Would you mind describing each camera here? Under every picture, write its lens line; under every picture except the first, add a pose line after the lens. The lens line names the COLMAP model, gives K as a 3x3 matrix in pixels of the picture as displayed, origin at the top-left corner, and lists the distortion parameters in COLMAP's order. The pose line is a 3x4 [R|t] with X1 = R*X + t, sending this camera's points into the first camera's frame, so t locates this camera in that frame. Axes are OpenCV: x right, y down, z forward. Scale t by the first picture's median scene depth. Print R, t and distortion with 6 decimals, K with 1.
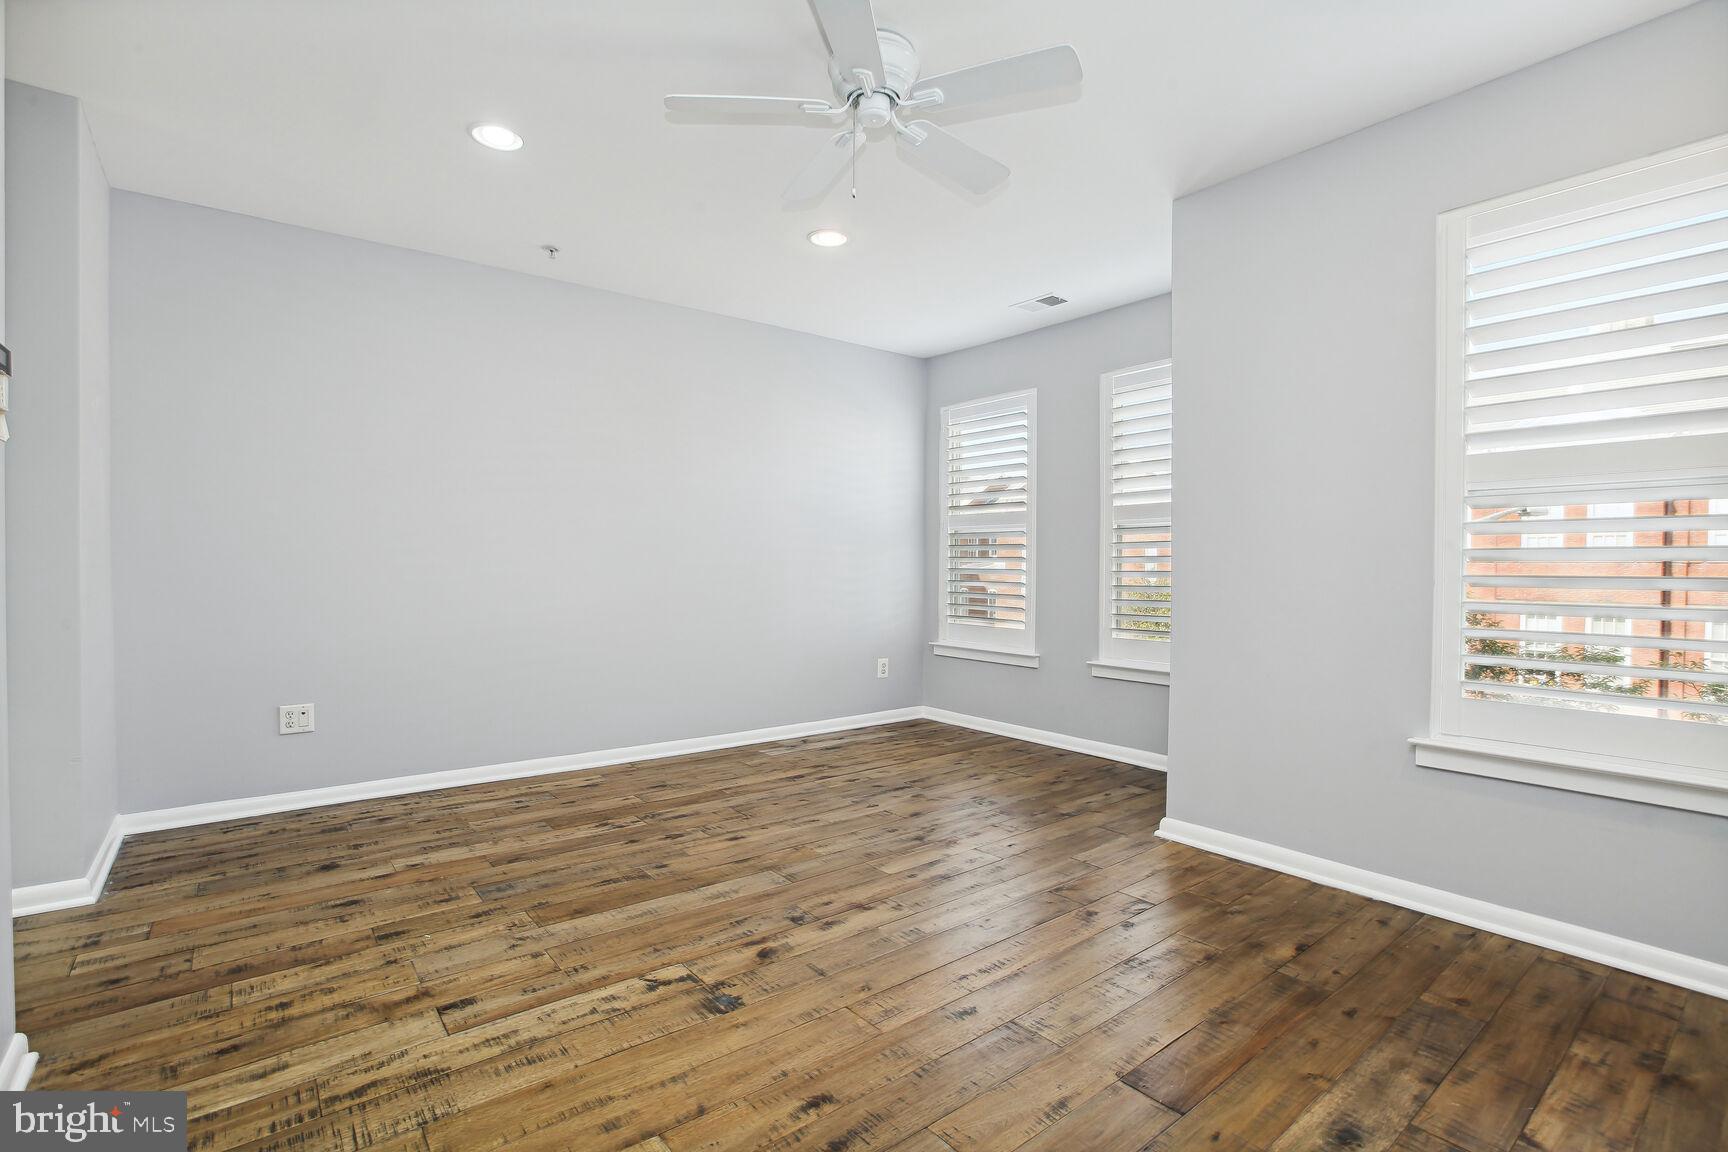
lens RADIAL K [[810.4, 0, 855.9], [0, 810.4, 586.3], [0, 0, 1]] dist [-0.059117, 0.025599]
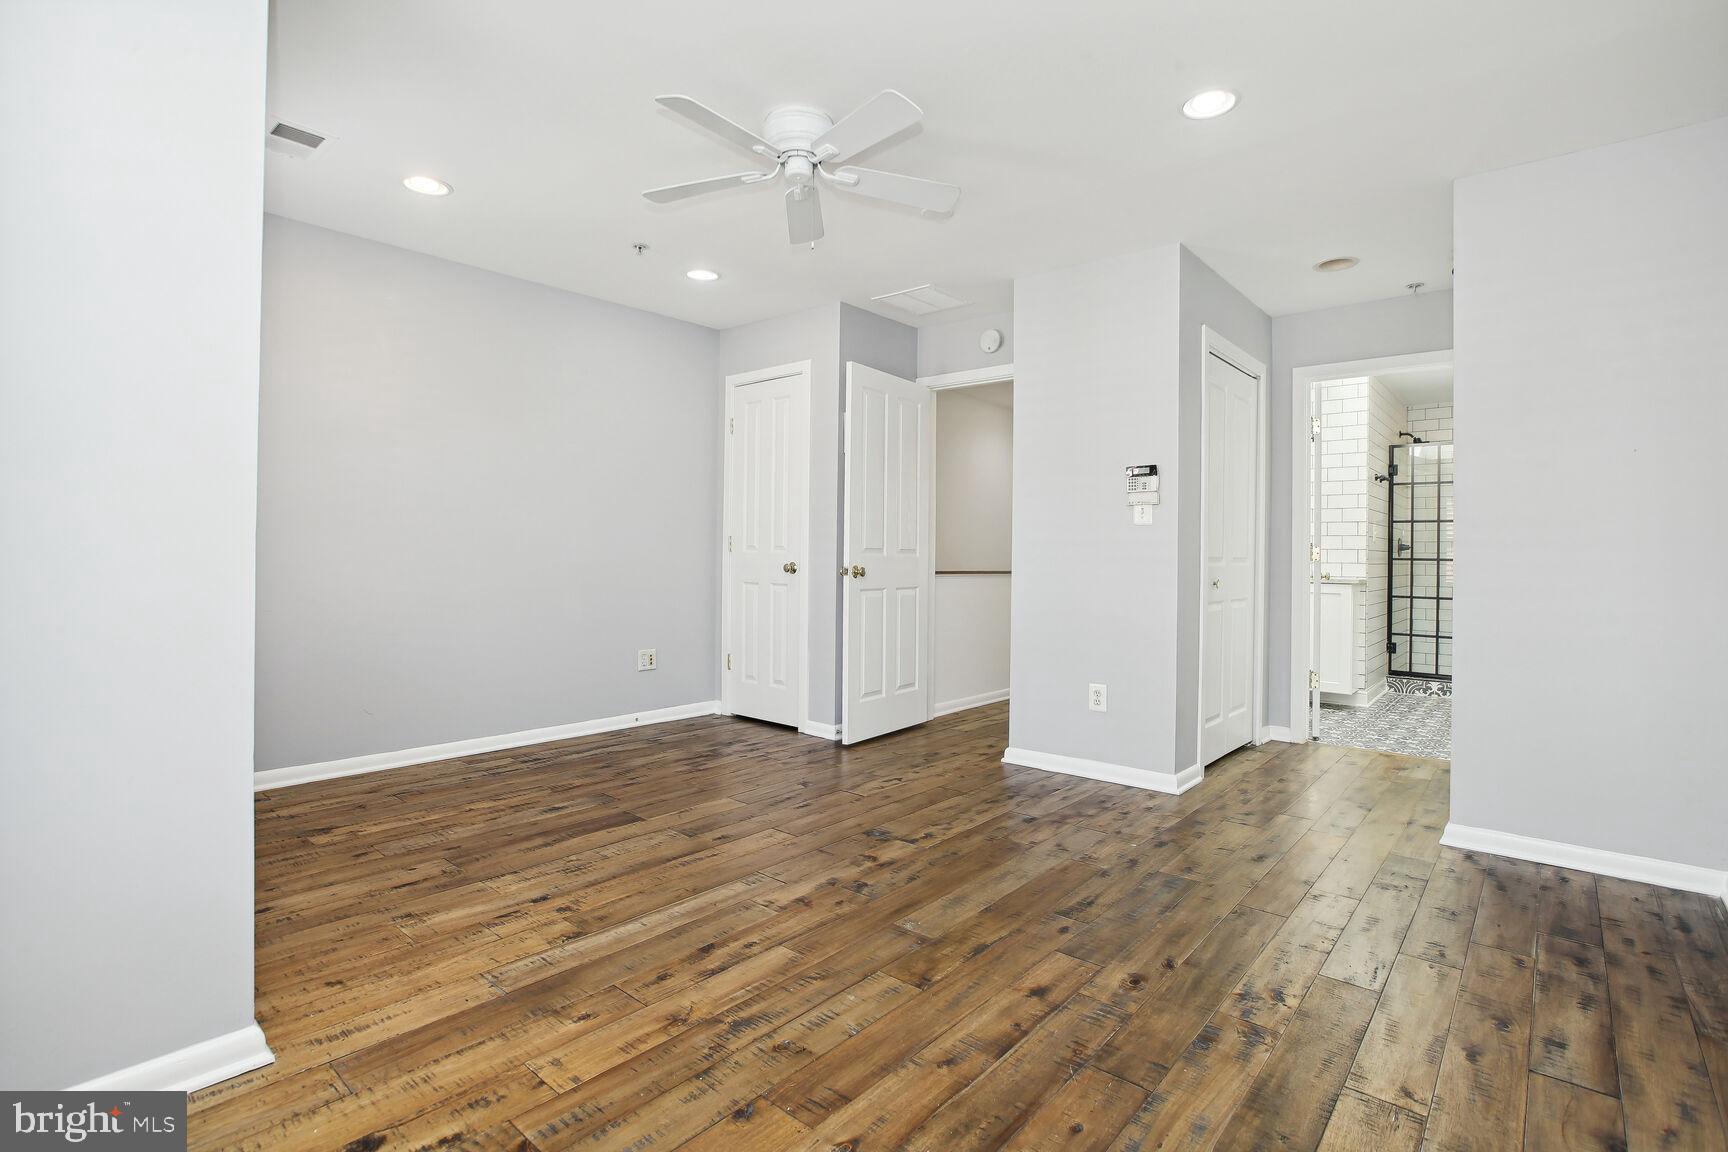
lens RADIAL K [[817.8, 0, 864.0], [0, 817.8, 576.0], [0, 0, 1]] dist [-0.003787, -0.000365]
pose [[-0.981899, -0.013734, -0.188908, 0.129468], [-0.023314, 0.998547, 0.048581, -0.043785], [0.187966, 0.052106, -0.980792, 1.967687]]
